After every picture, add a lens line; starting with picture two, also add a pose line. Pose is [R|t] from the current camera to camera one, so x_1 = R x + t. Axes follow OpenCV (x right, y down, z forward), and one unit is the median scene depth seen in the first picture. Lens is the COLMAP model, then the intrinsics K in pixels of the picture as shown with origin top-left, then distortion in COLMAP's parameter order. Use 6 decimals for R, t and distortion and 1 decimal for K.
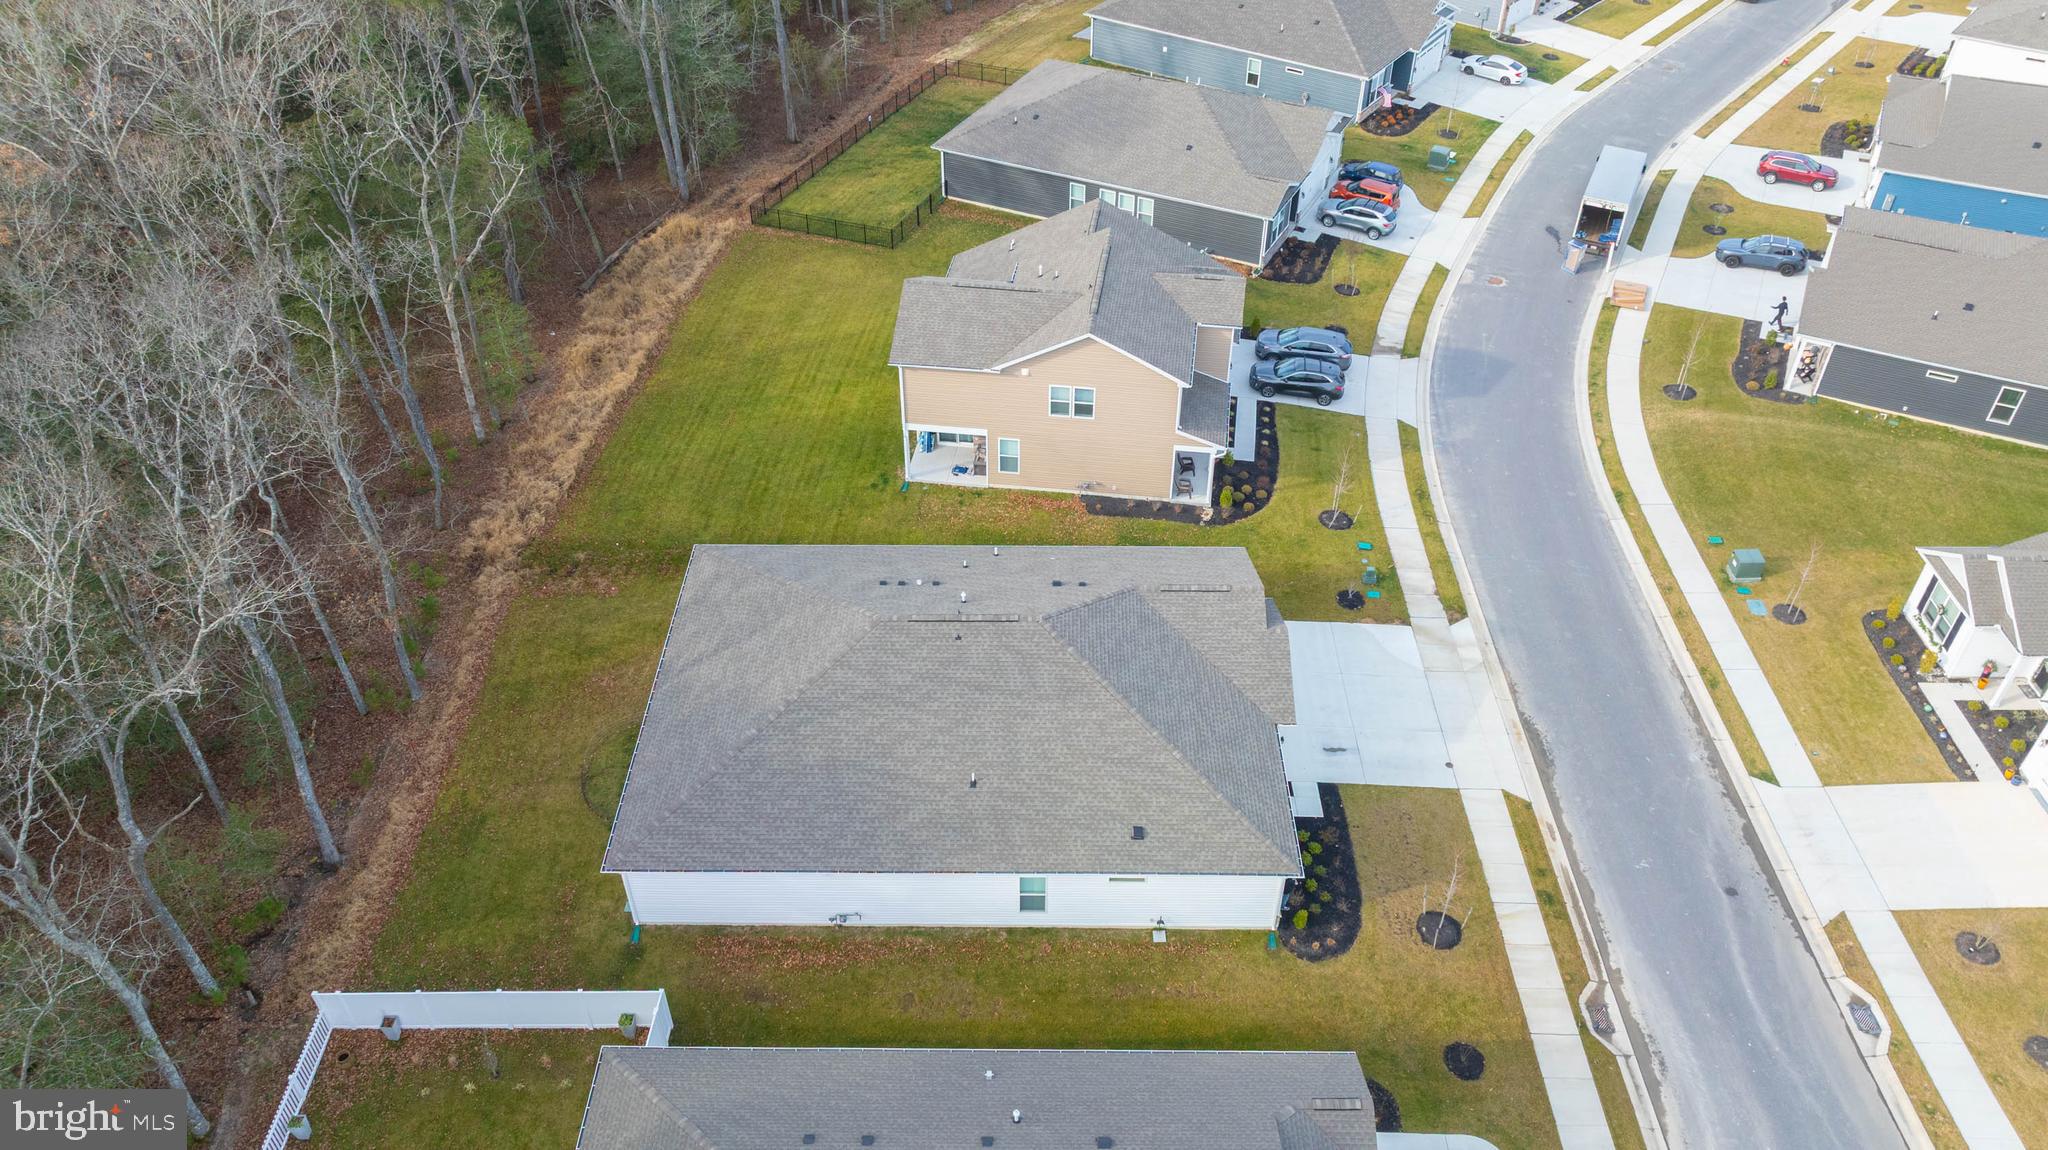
lens RADIAL K [[1498.1, 0, 1024.0], [0, 1498.1, 575.0], [0, 0, 1]] dist [-0.020376, -0.004624]
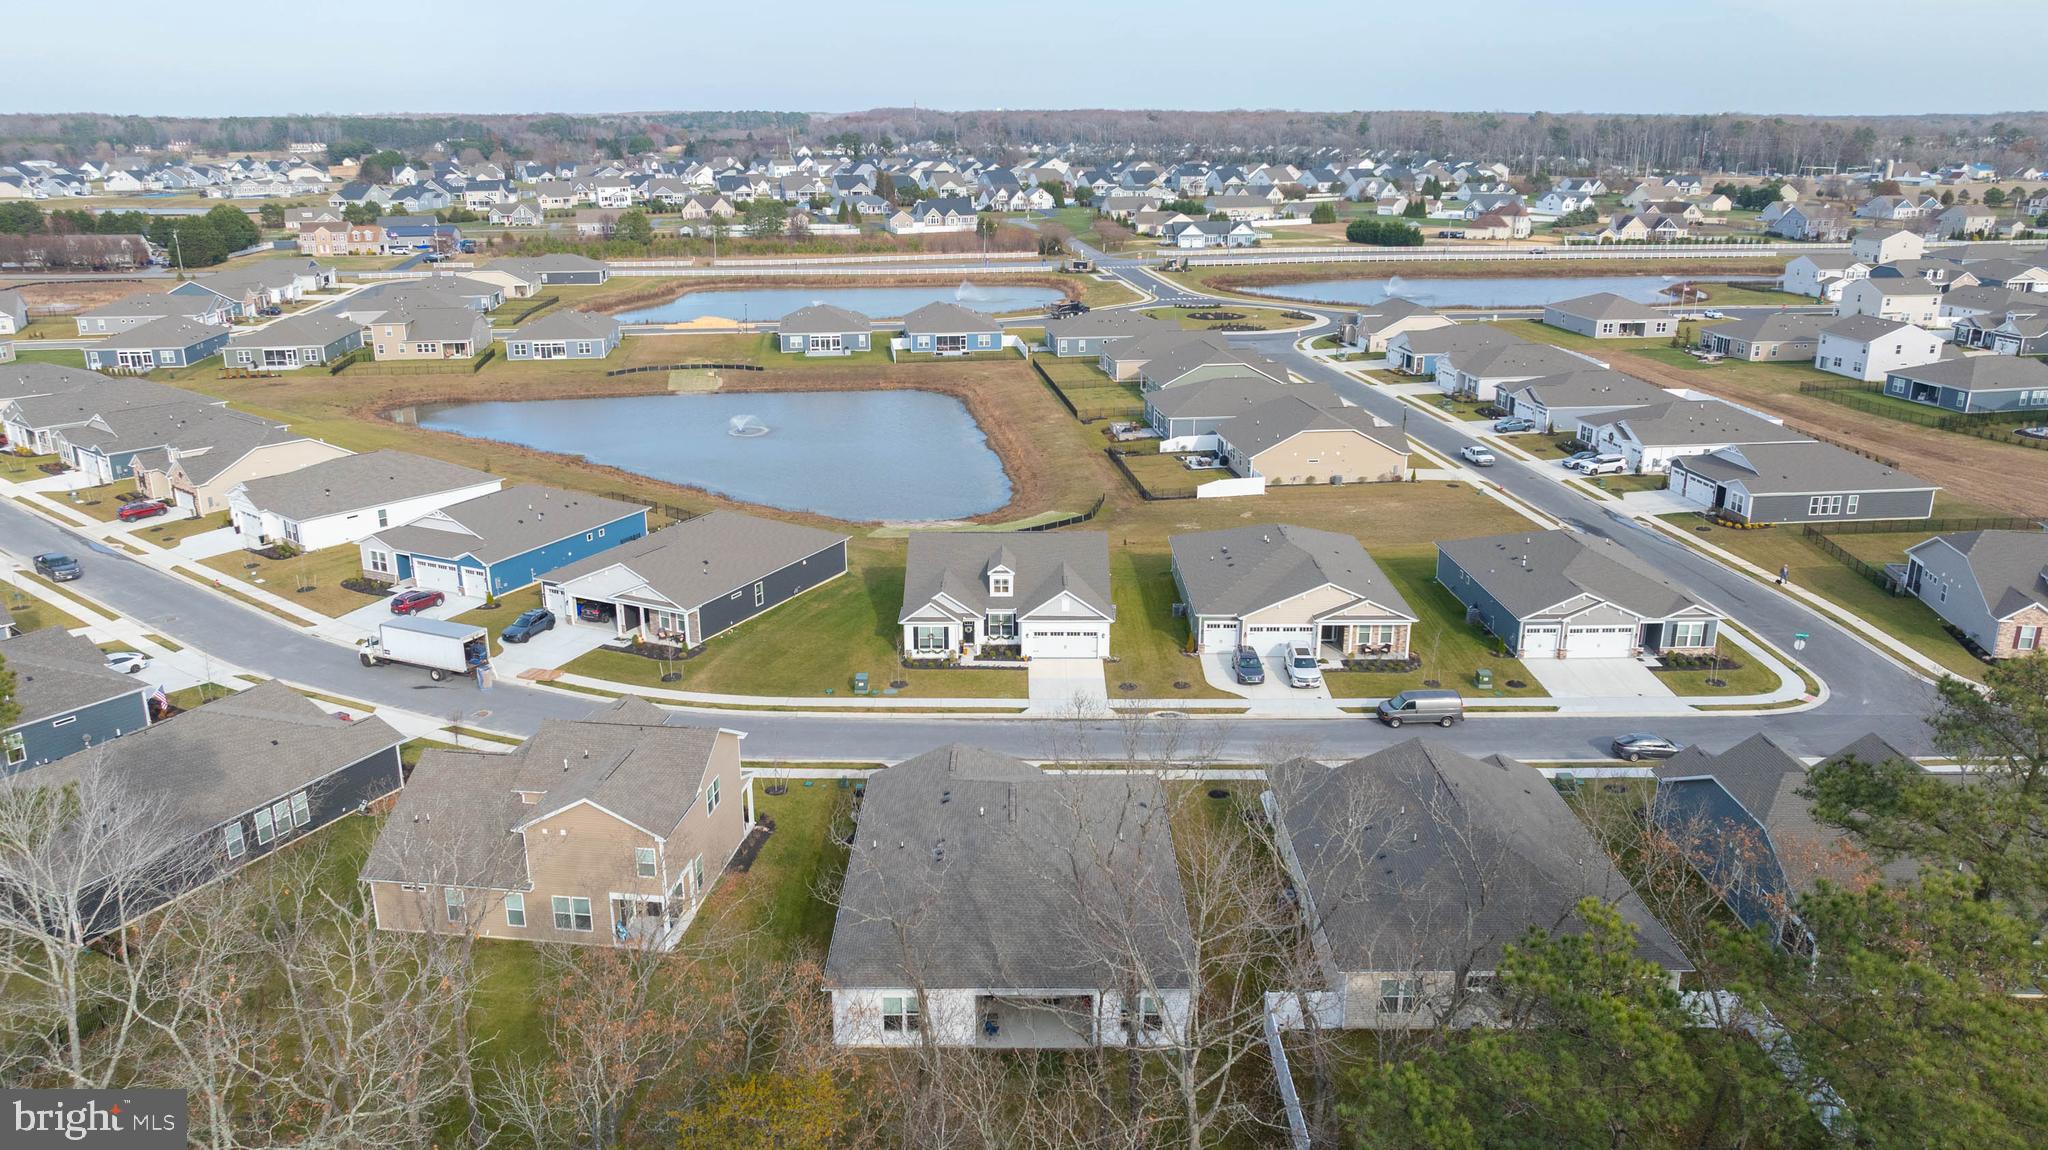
lens RADIAL K [[1485.5, 0, 1024.0], [0, 1485.5, 575.0], [0, 0, 1]] dist [0.008087, -0.096604]
pose [[-0.010190, -0.299491, 0.954045, -1.285630], [0.633747, 0.736070, 0.237834, -0.449678], [-0.773473, 0.607047, 0.182301, 0.557396]]
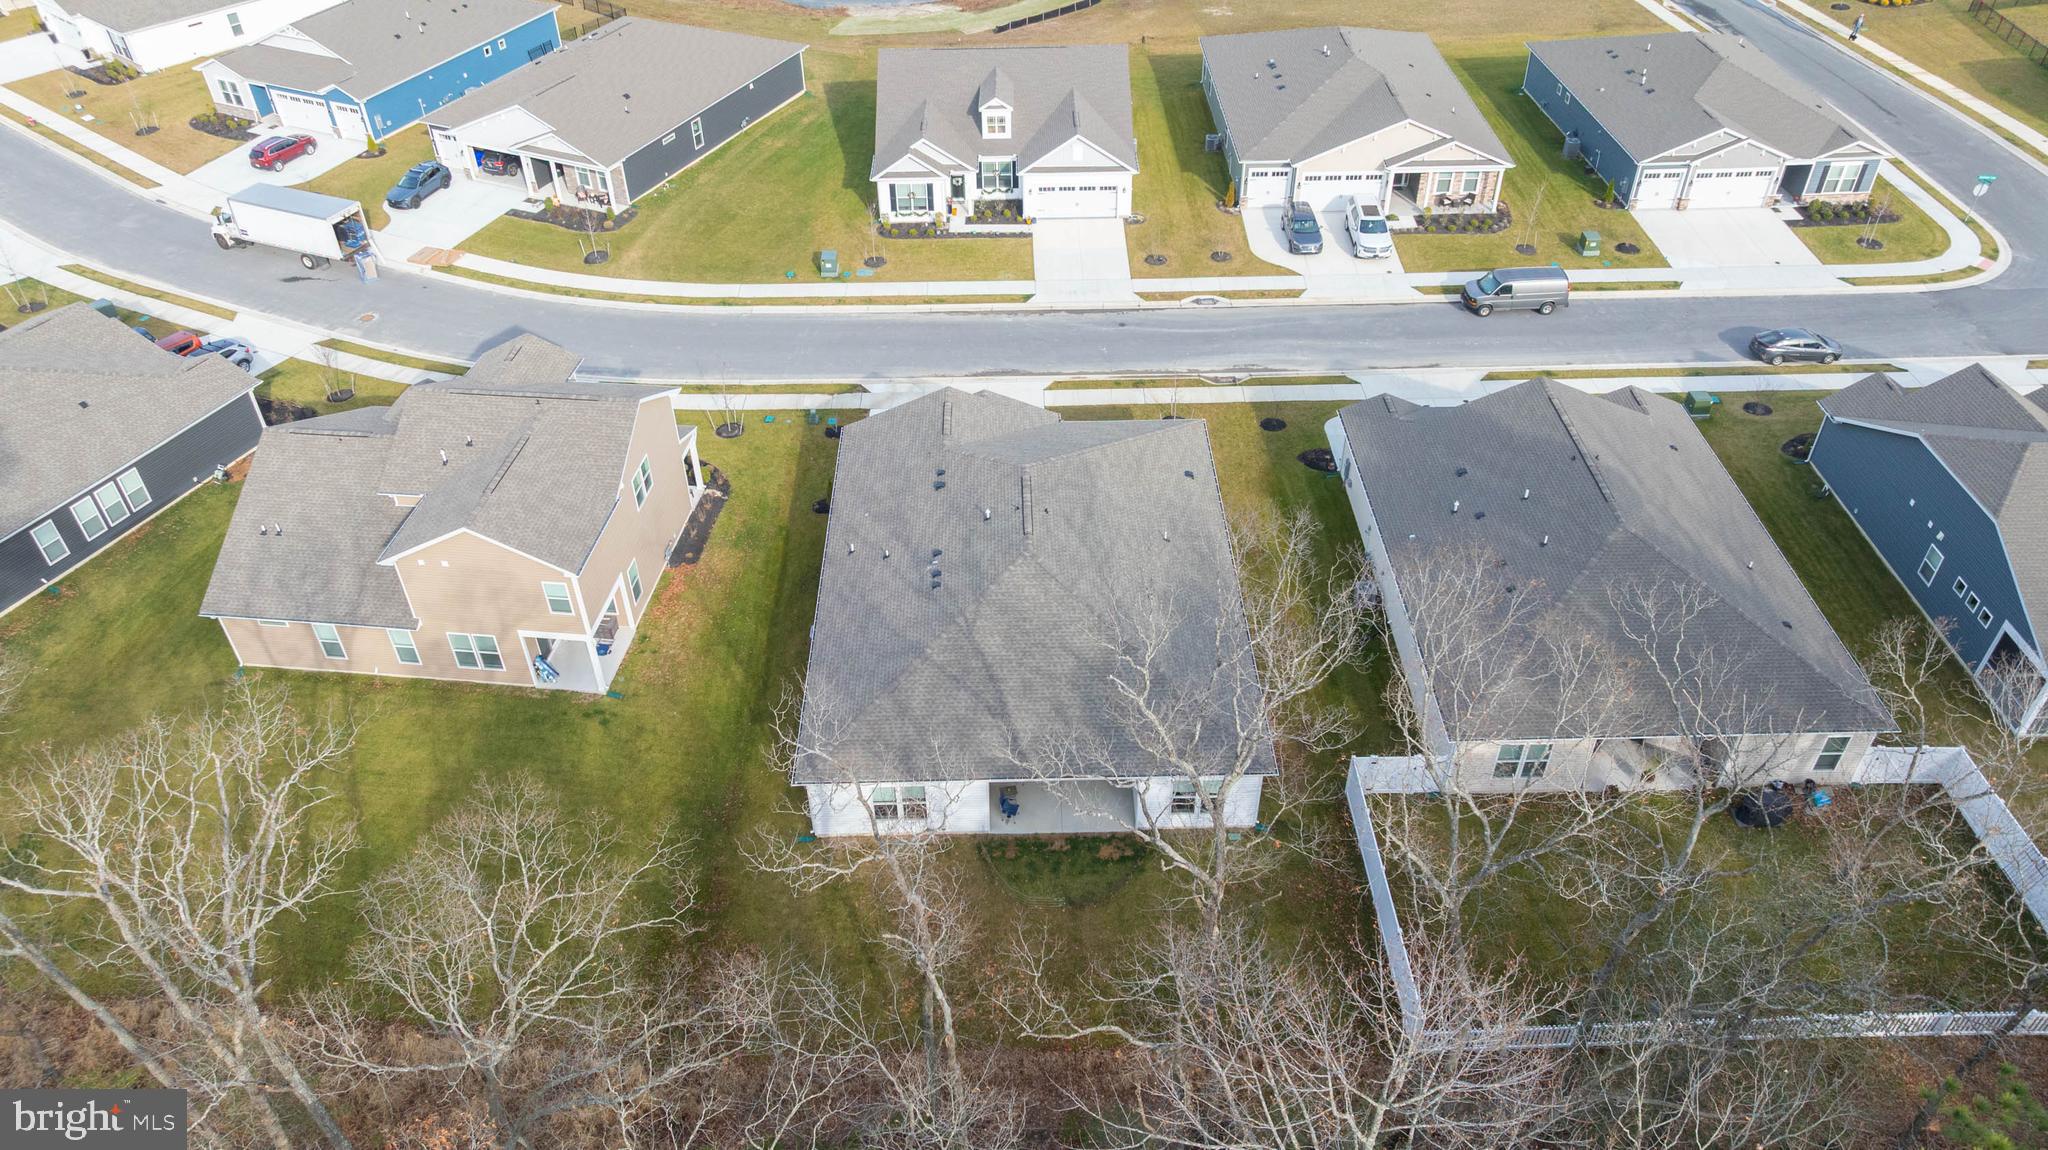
lens RADIAL K [[1452.2, 0, 1024.0], [0, 1452.2, 575.0], [0, 0, 1]] dist [-0.051585, 0.061019]
pose [[-0.025910, -0.636276, 0.771026, -0.866345], [0.643218, 0.579809, 0.500092, -0.462084], [-0.765245, 0.508896, 0.394241, 0.565091]]
